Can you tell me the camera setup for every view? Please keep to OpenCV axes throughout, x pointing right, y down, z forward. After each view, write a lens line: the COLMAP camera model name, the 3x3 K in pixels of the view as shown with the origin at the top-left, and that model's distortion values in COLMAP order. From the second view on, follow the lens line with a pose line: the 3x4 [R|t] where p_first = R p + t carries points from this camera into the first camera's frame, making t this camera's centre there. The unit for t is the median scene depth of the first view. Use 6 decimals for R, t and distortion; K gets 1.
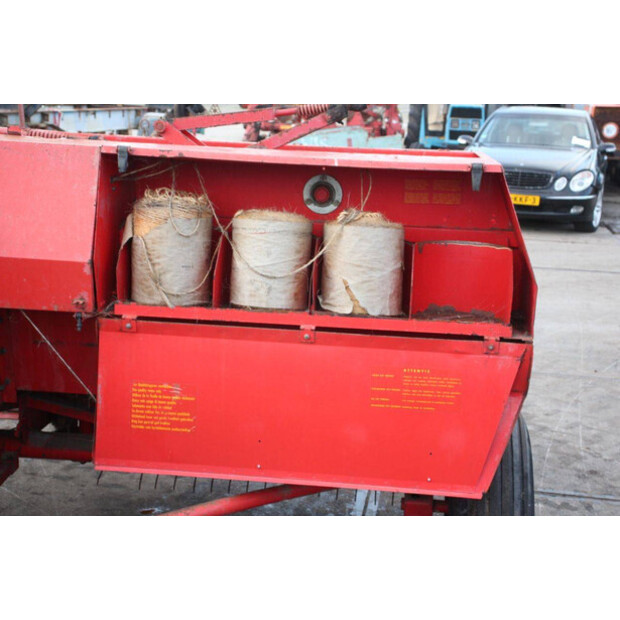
lens RADIAL K [[1074.5, 0, 310.0], [0, 1074.5, 310.0], [0, 0, 1]] dist [0.225426, -0.006108]
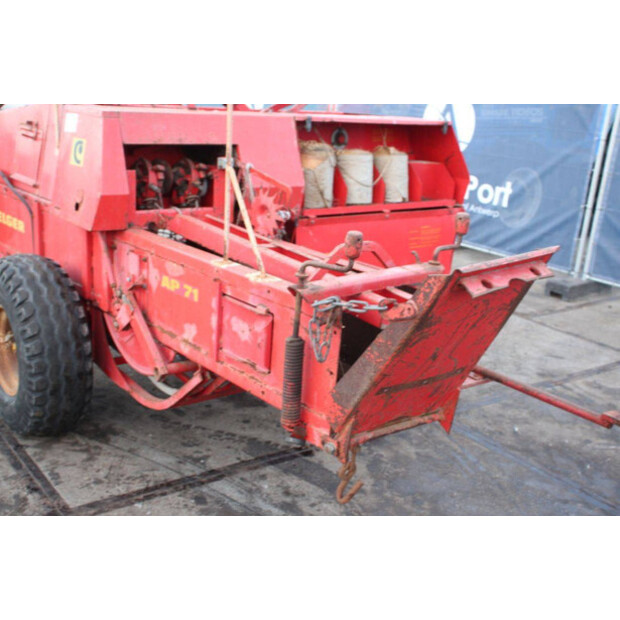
lens RADIAL K [[776.4, 0, 310.0], [0, 776.4, 310.0], [0, 0, 1]] dist [0.021581, 0.039179]
pose [[0.708632, -0.191444, 0.679109, -1.039559], [0.103855, 0.980304, 0.167982, -0.055912], [-0.697893, -0.048508, 0.714557, 0.107708]]
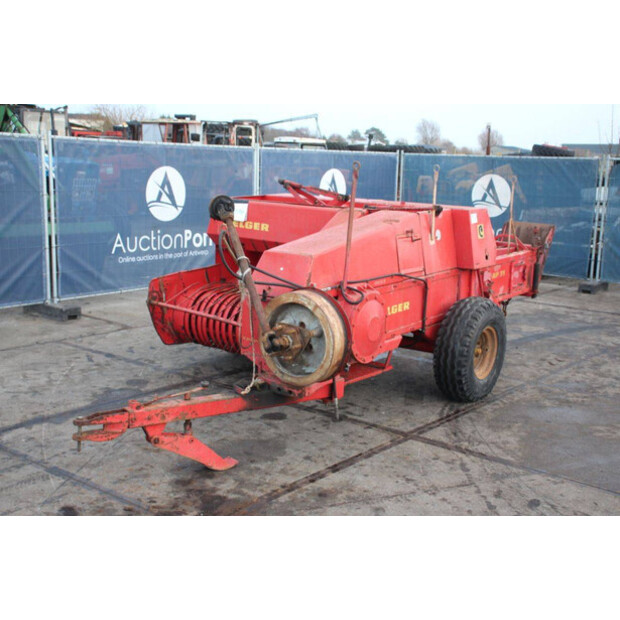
lens RADIAL K [[842.6, 0, 310.0], [0, 842.6, 310.0], [0, 0, 1]] dist [0.028530, 0.125486]
pose [[-0.860792, -0.161096, 0.482789, -1.226282], [0.035633, 0.927182, 0.372913, -0.771807], [-0.507708, 0.338204, -0.792370, 3.135291]]
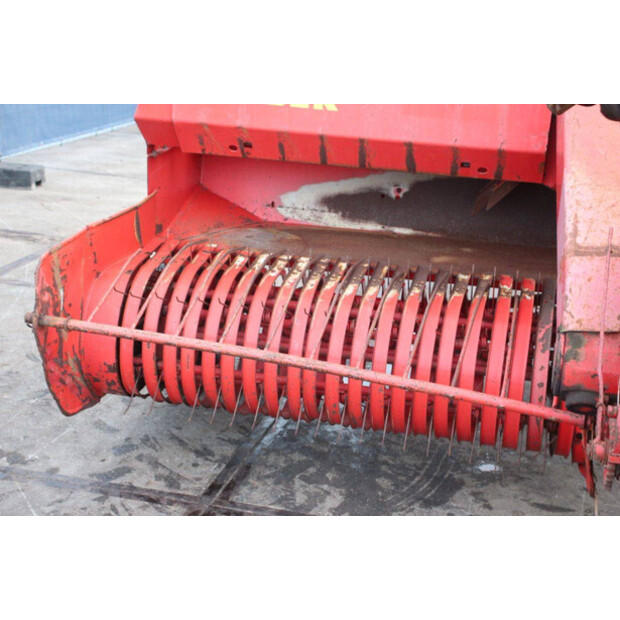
lens RADIAL K [[1079.4, 0, 310.0], [0, 1079.4, 310.0], [0, 0, 1]] dist [0.209441, 0.027578]
pose [[-0.989289, -0.113864, 0.091340, -0.096559], [-0.053451, 0.864843, 0.499190, -0.517675], [-0.135834, 0.488960, -0.861665, 2.422158]]
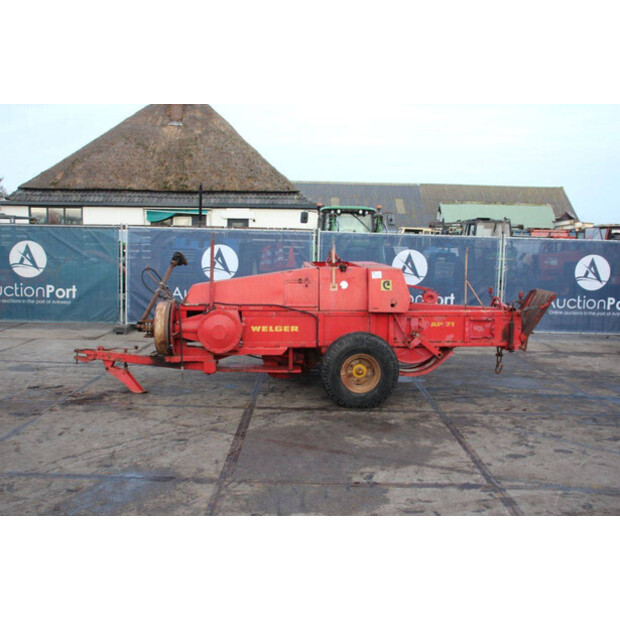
lens RADIAL K [[612.6, 0, 310.0], [0, 612.6, 310.0], [0, 0, 1]] dist [-0.135422, 0.235290]
pose [[-0.145520, -0.152505, 0.977531, -2.573691], [0.175675, 0.968364, 0.177226, -0.462950], [-0.973634, 0.197518, -0.114125, 1.604460]]
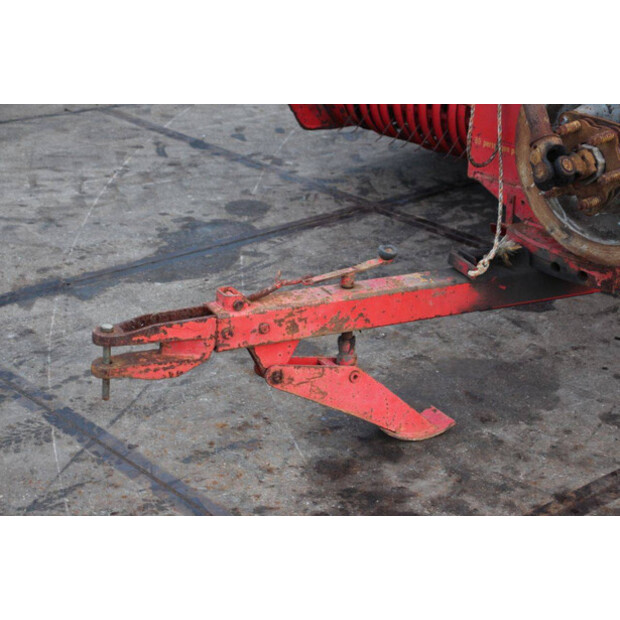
lens RADIAL K [[1313.6, 0, 308.7], [0, 1313.6, 318.3], [0, 0, 1]] dist [0.322231, 0.075976]
pose [[-0.762382, -0.306170, 0.570117, -0.897529], [0.076714, 0.832025, 0.549408, -0.615787], [-0.642564, 0.462595, -0.610833, 2.755044]]
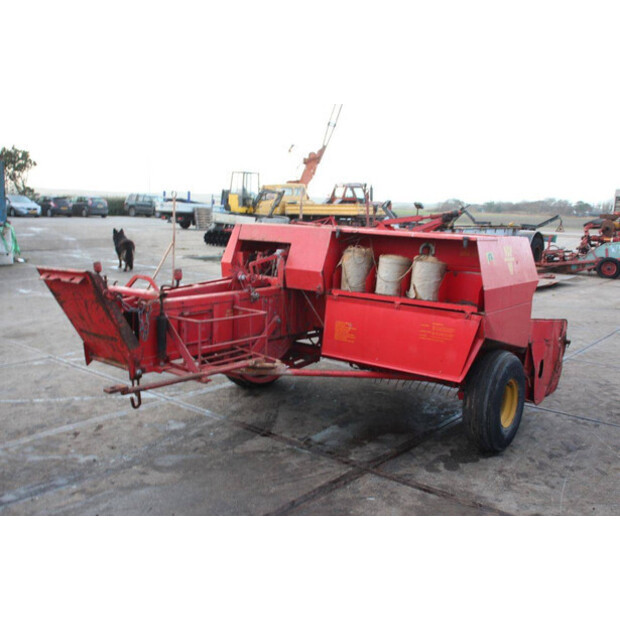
lens RADIAL K [[635.7, 0, 310.0], [0, 635.7, 310.0], [0, 0, 1]] dist [-0.107644, 0.197011]
pose [[0.854439, 0.073778, -0.514288, 0.552148], [-0.103609, 0.994180, -0.029515, 0.092661], [0.509117, 0.078503, 0.857110, -0.310319]]
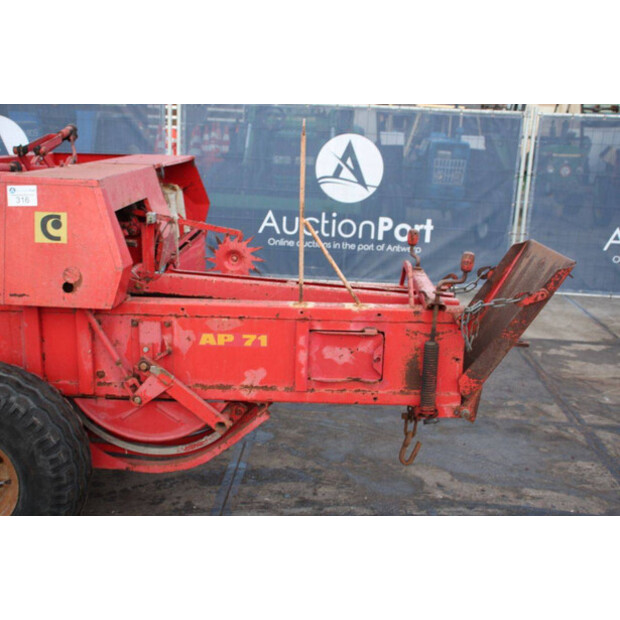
lens RADIAL K [[734.3, 0, 310.0], [0, 734.3, 310.0], [0, 0, 1]] dist [-0.003108, -0.005973]
pose [[-0.085324, -0.283658, 0.955122, -1.398613], [0.157070, 0.942802, 0.294030, -0.236779], [-0.983895, 0.175109, -0.035890, 0.828739]]
